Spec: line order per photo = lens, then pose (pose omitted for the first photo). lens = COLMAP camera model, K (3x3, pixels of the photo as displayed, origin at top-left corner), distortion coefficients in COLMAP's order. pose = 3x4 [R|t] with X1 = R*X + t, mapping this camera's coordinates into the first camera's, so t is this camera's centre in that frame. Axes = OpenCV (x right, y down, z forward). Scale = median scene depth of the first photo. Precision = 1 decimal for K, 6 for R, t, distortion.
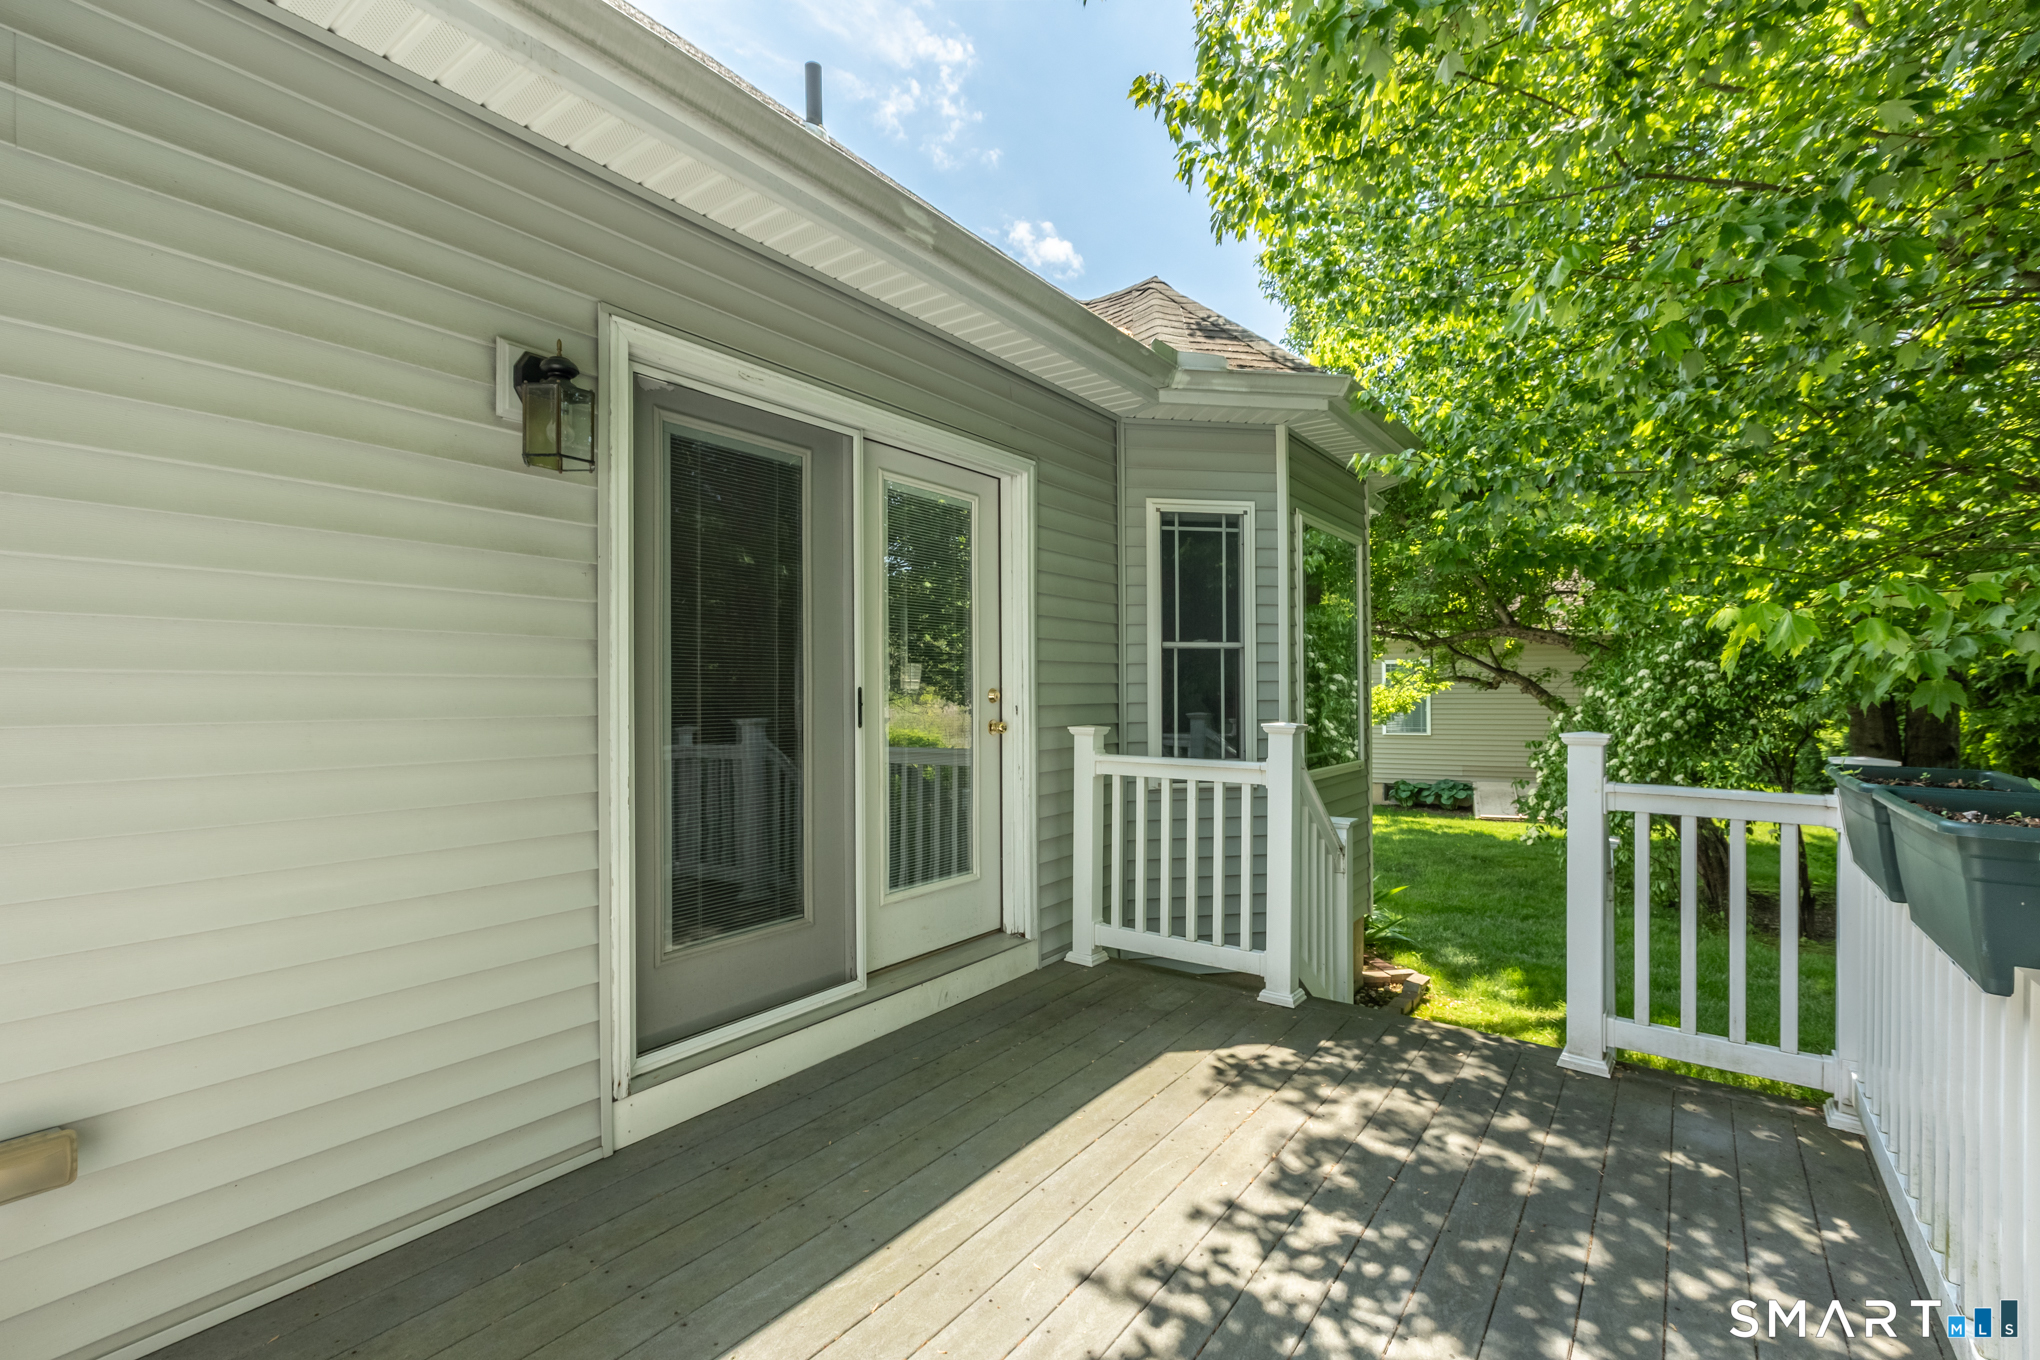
lens RADIAL K [[886.8, 0, 1020.0], [0, 886.8, 680.0], [0, 0, 1]] dist [-0.000232, -0.027176]
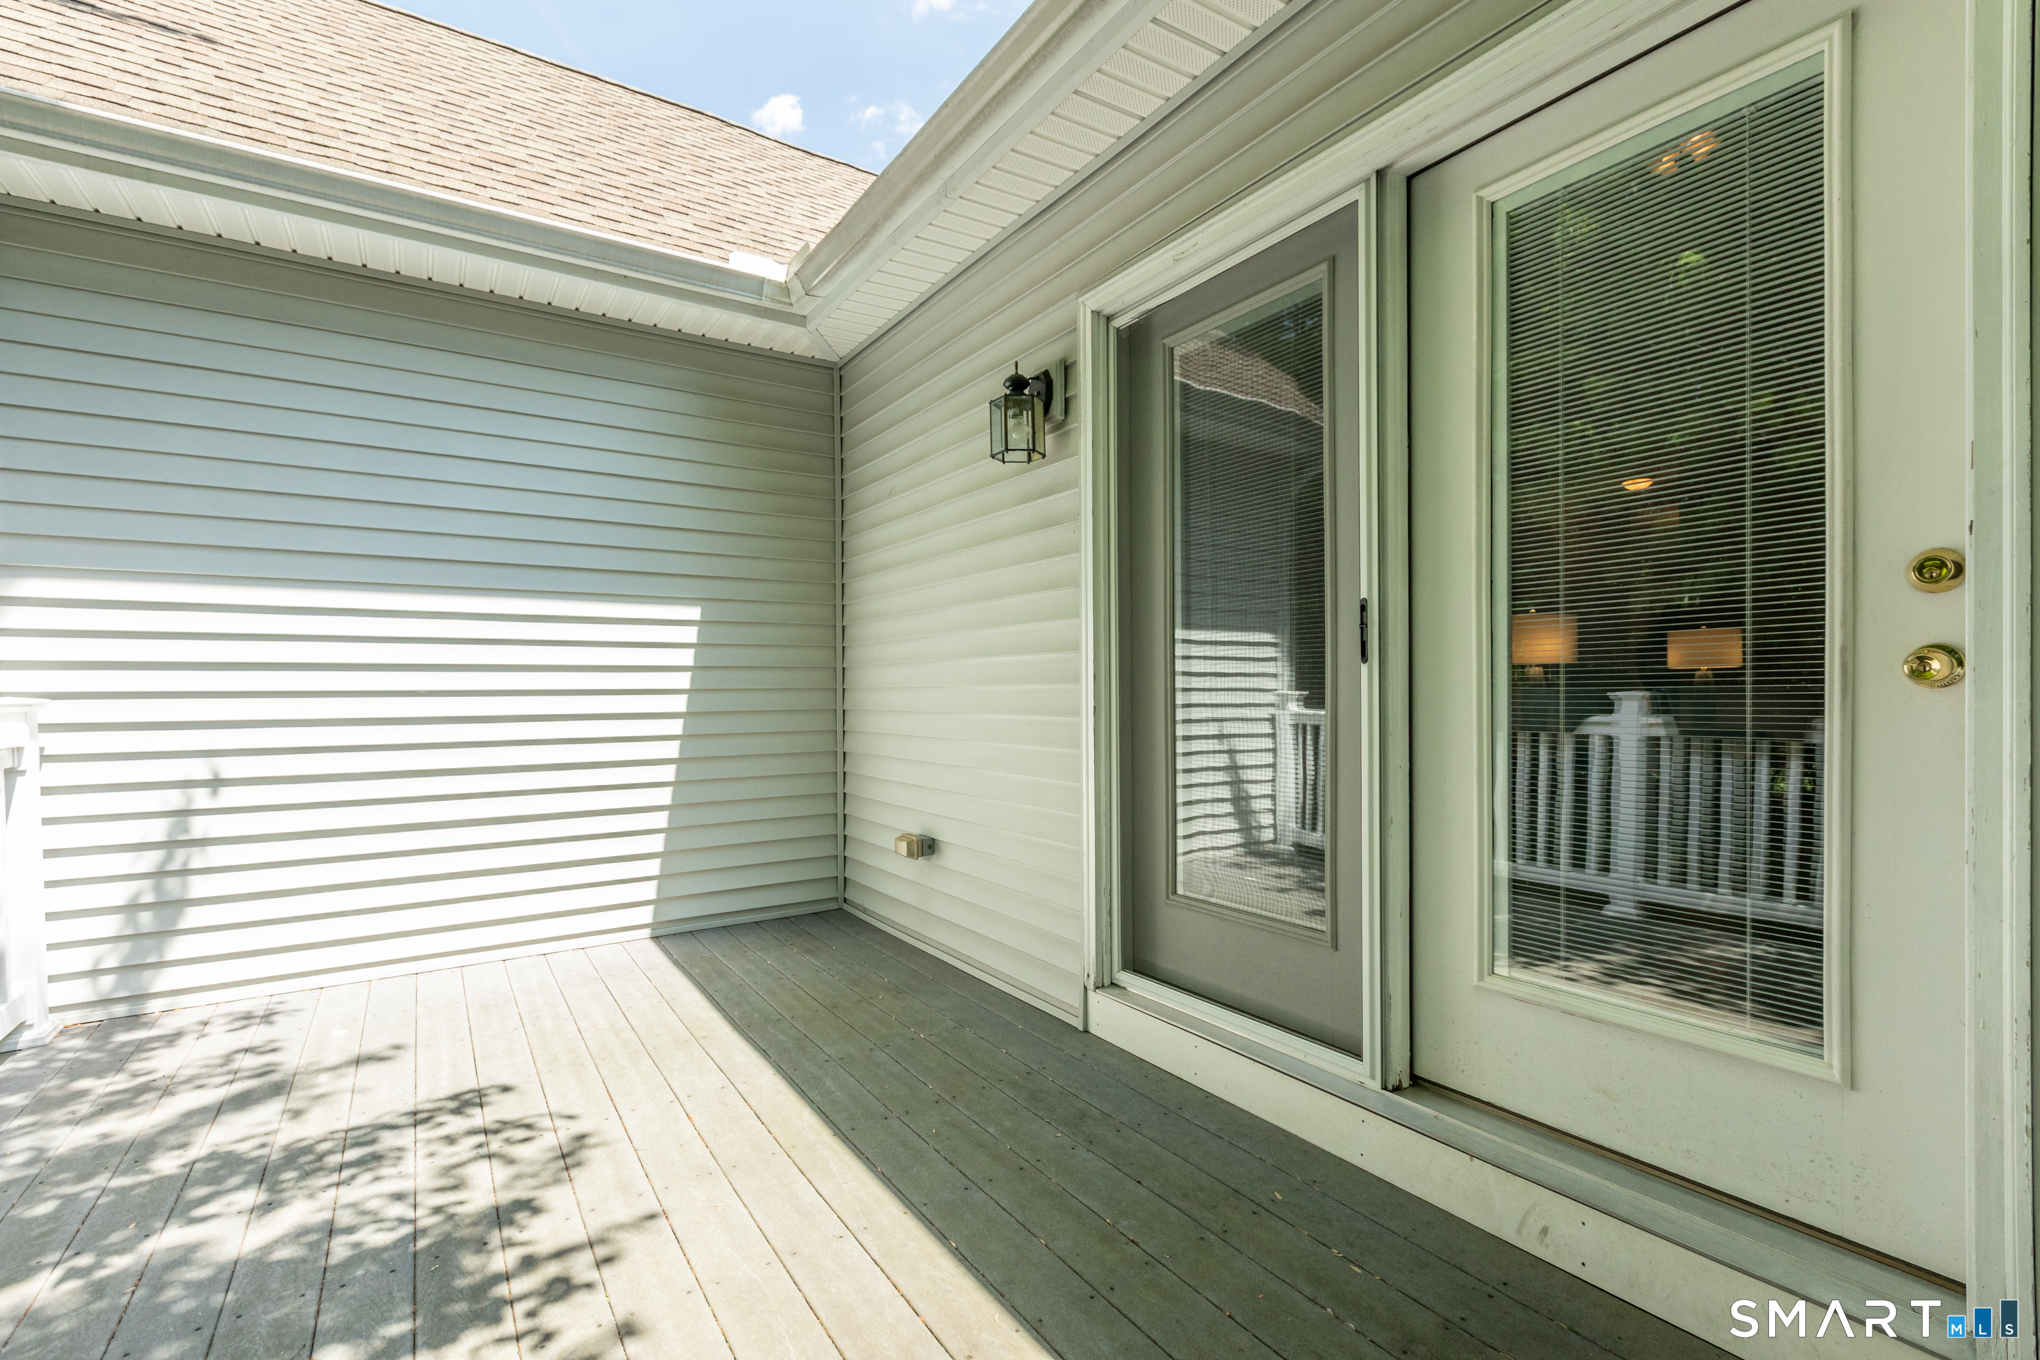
lens RADIAL K [[886.8, 0, 1020.0], [0, 886.8, 680.0], [0, 0, 1]] dist [-0.000232, -0.027176]
pose [[-0.337819, -0.006332, -0.941190, 0.509412], [0.023692, 0.999603, -0.015228, 0.075557], [0.940913, -0.027443, -0.337535, 1.031359]]
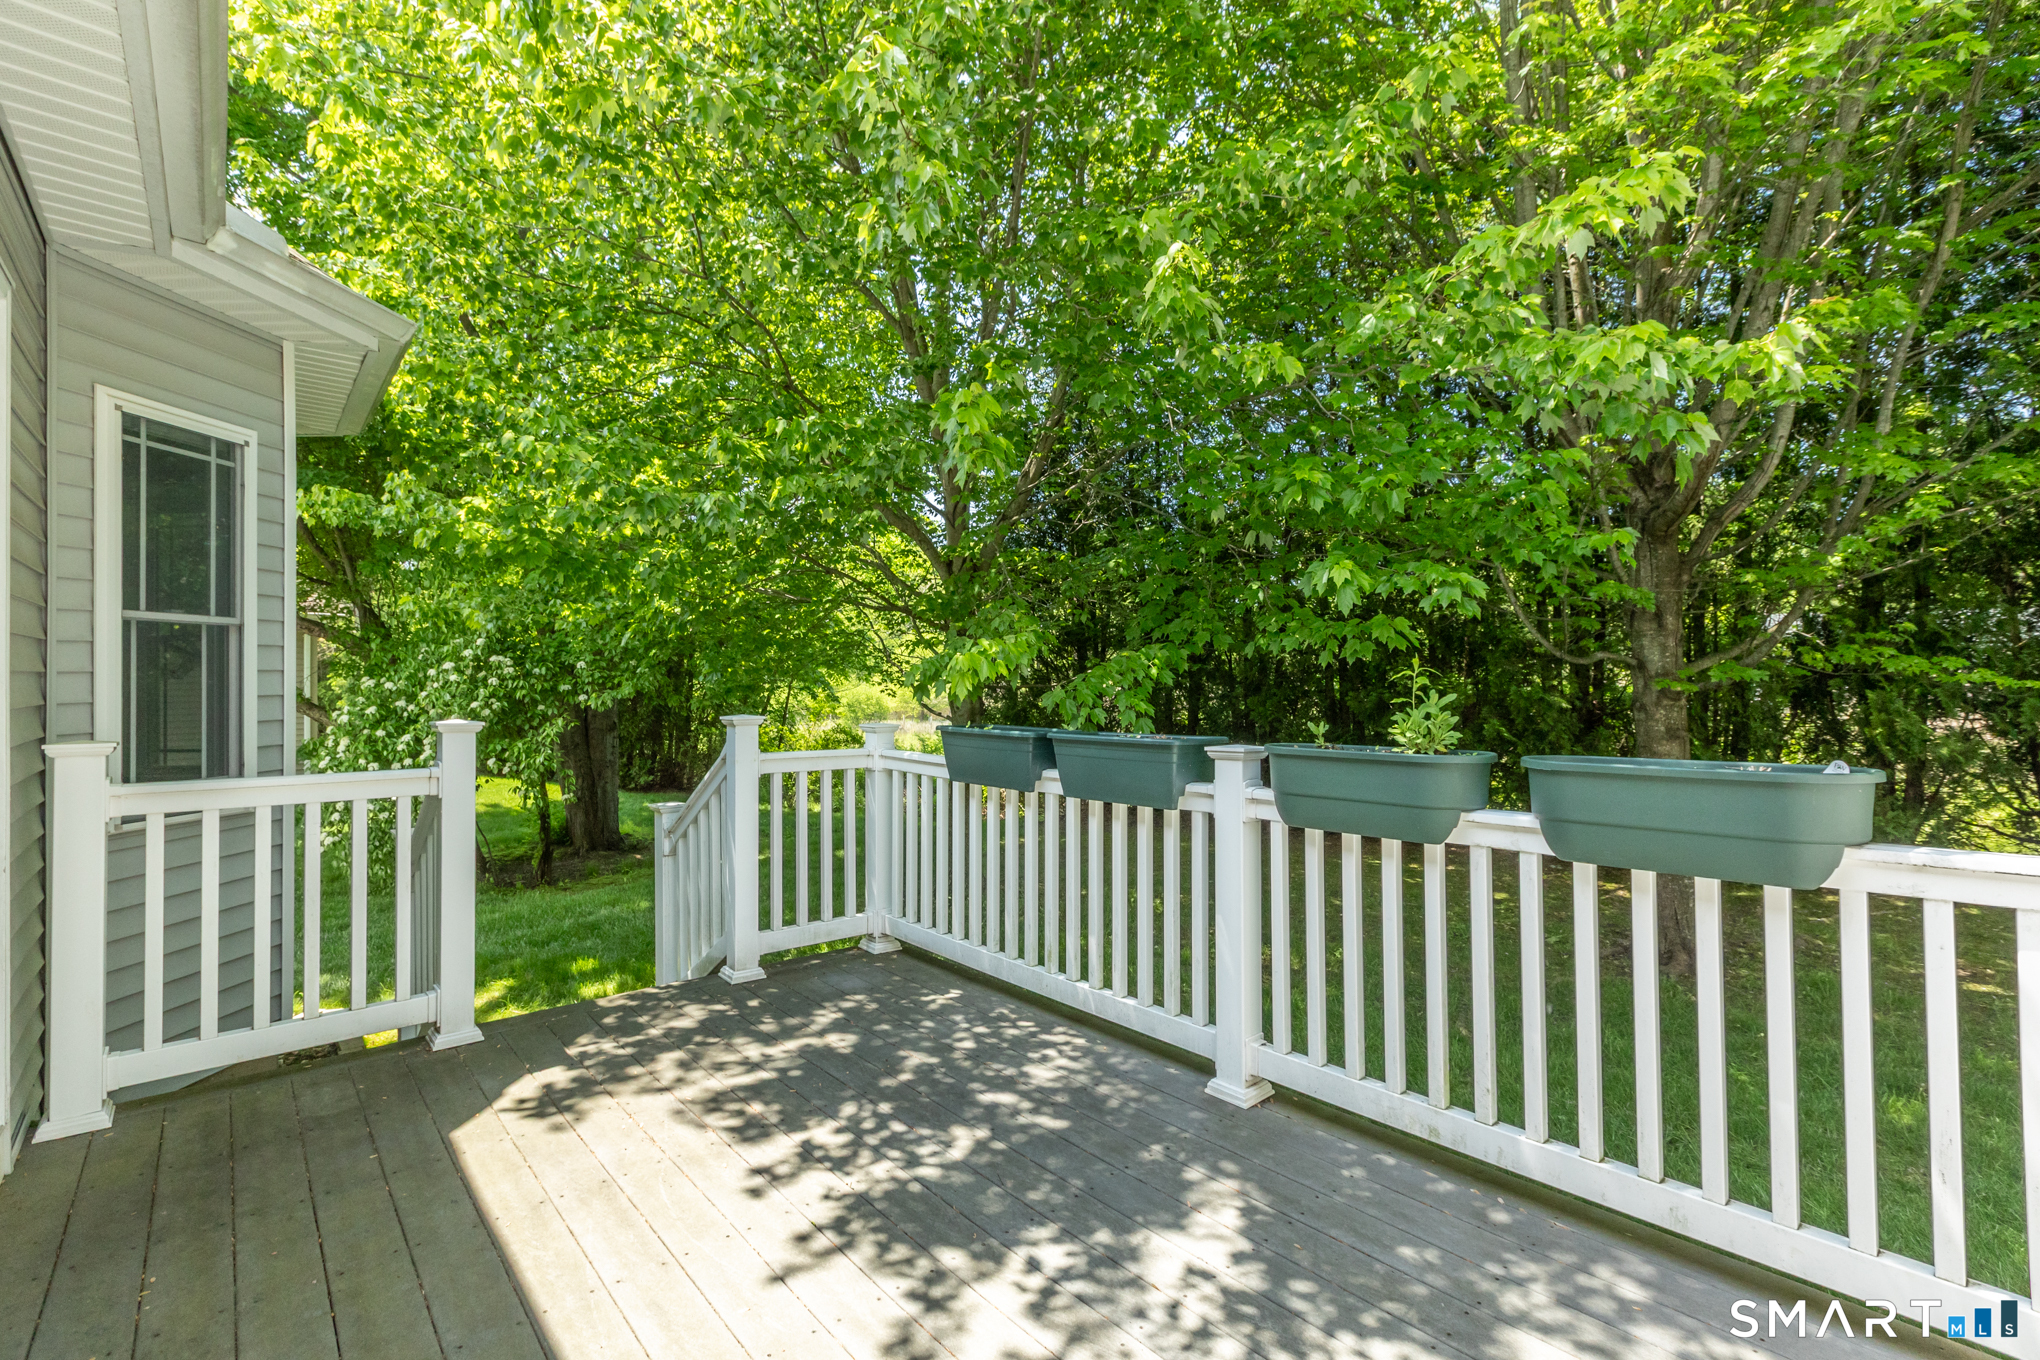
lens RADIAL K [[867.5, 0, 1020.0], [0, 867.5, 680.0], [0, 0, 1]] dist [-0.000086, -0.017784]
pose [[0.190271, 0.003181, 0.981727, -0.498395], [-0.014036, 0.999901, -0.000520, 0.000347], [-0.981631, -0.013680, 0.190296, 0.344636]]
